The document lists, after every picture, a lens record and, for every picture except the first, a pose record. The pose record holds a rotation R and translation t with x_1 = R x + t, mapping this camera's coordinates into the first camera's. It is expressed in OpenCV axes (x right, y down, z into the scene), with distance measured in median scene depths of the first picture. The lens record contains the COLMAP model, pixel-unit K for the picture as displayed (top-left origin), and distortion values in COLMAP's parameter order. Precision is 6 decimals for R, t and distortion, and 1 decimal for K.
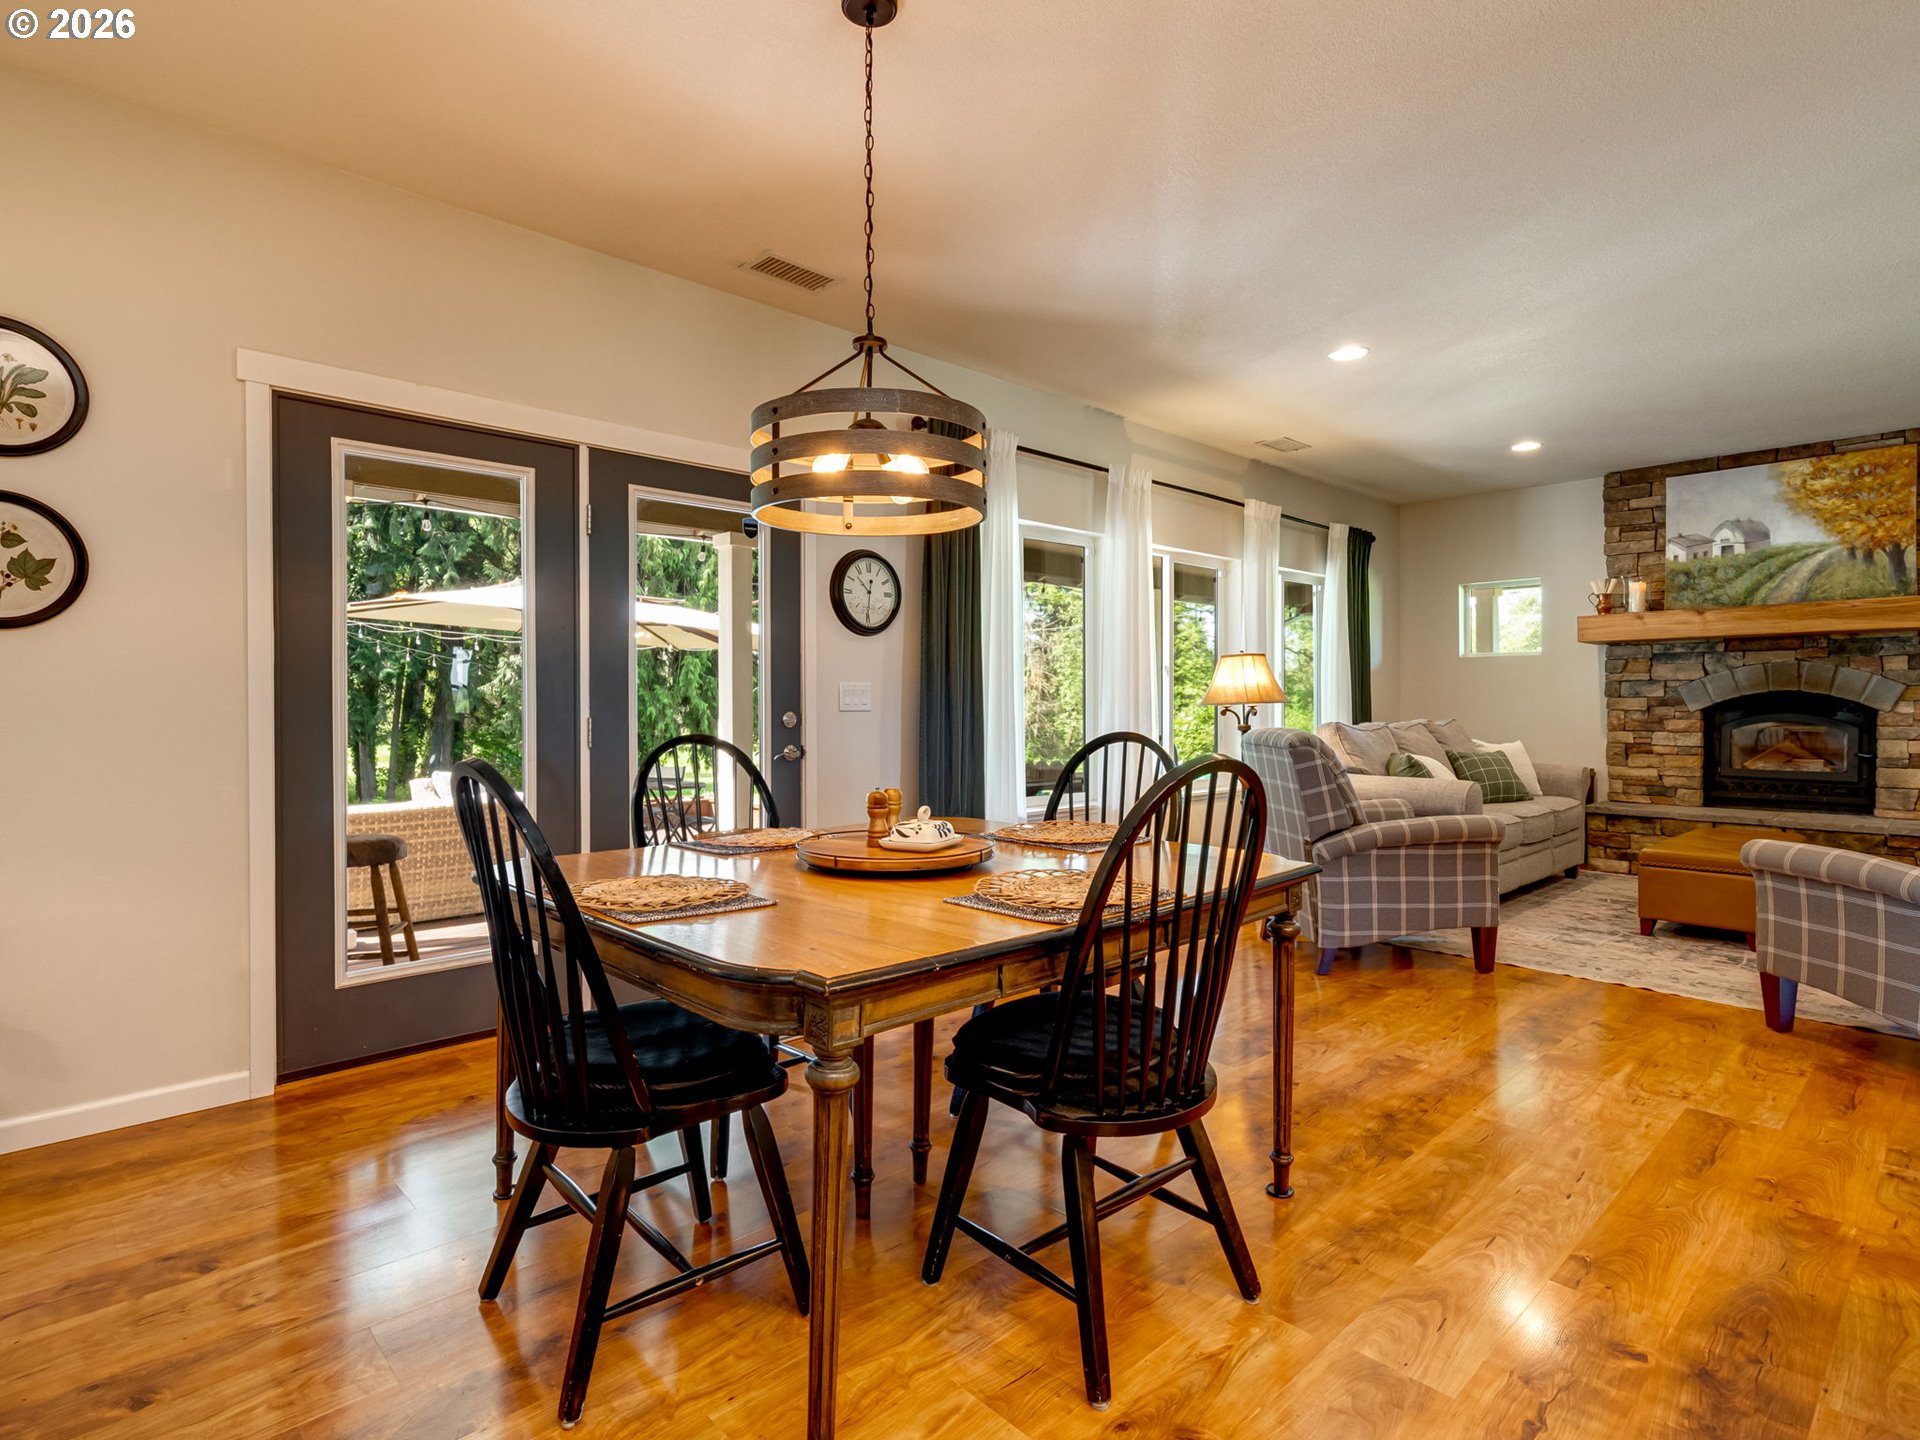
lens RADIAL K [[992.1, 0, 951.6], [0, 992.1, 724.4], [0, 0, 1]] dist [0.002439, 0.001020]
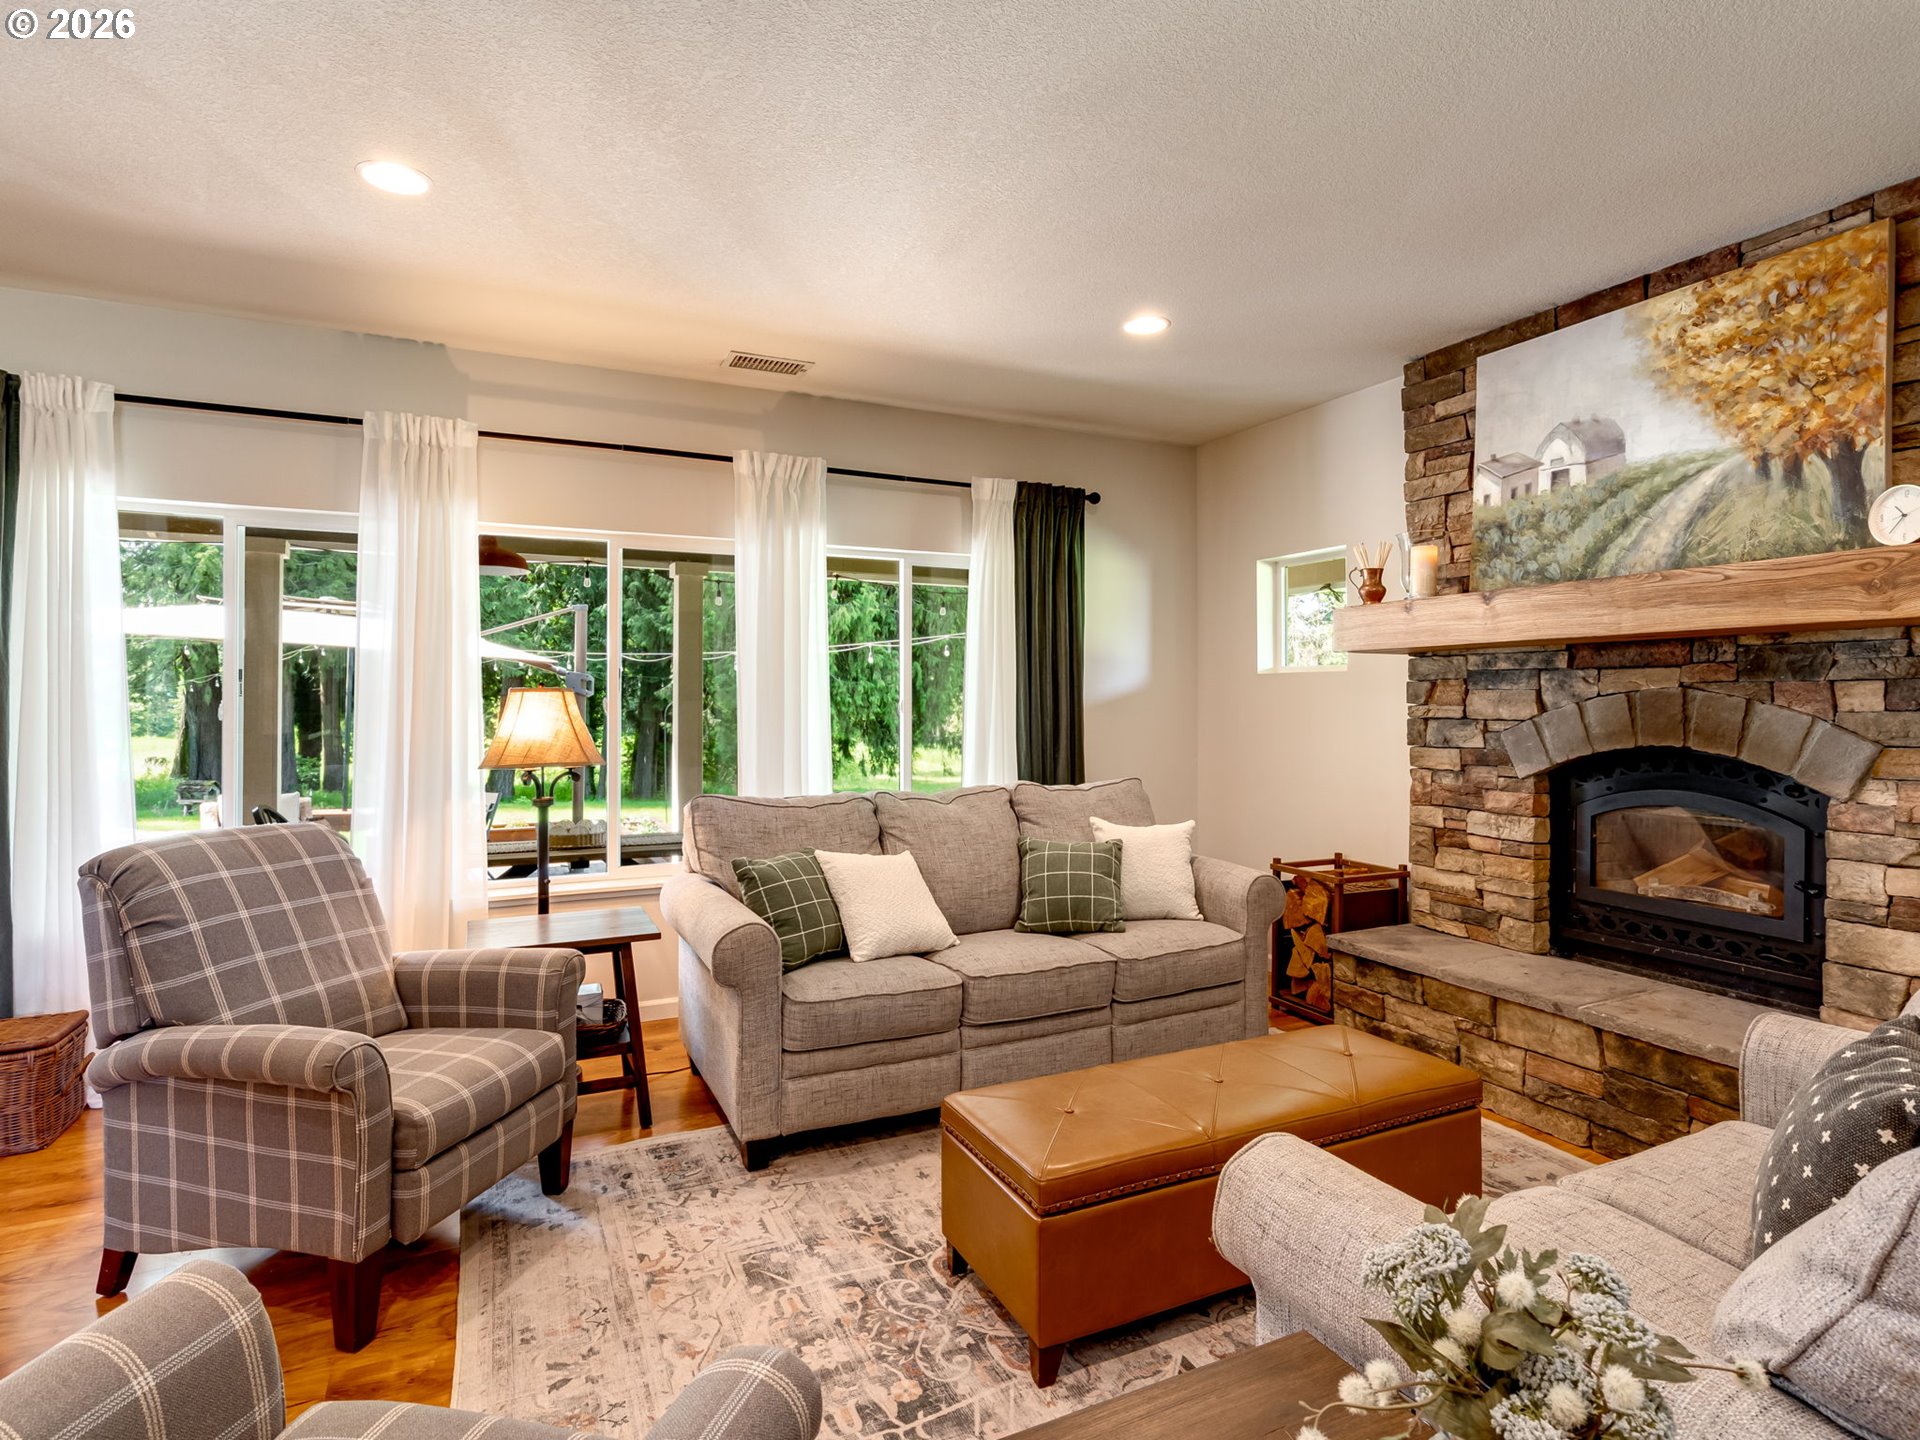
lens RADIAL K [[992.1, 0, 958.6], [0, 992.1, 704.2], [0, 0, 1]] dist [0.002439, 0.001020]
pose [[0.956271, -0.001034, -0.292480, 0.644732], [-0.002963, 0.999908, -0.013223, -0.047891], [0.292466, 0.013512, 0.956180, 0.409905]]
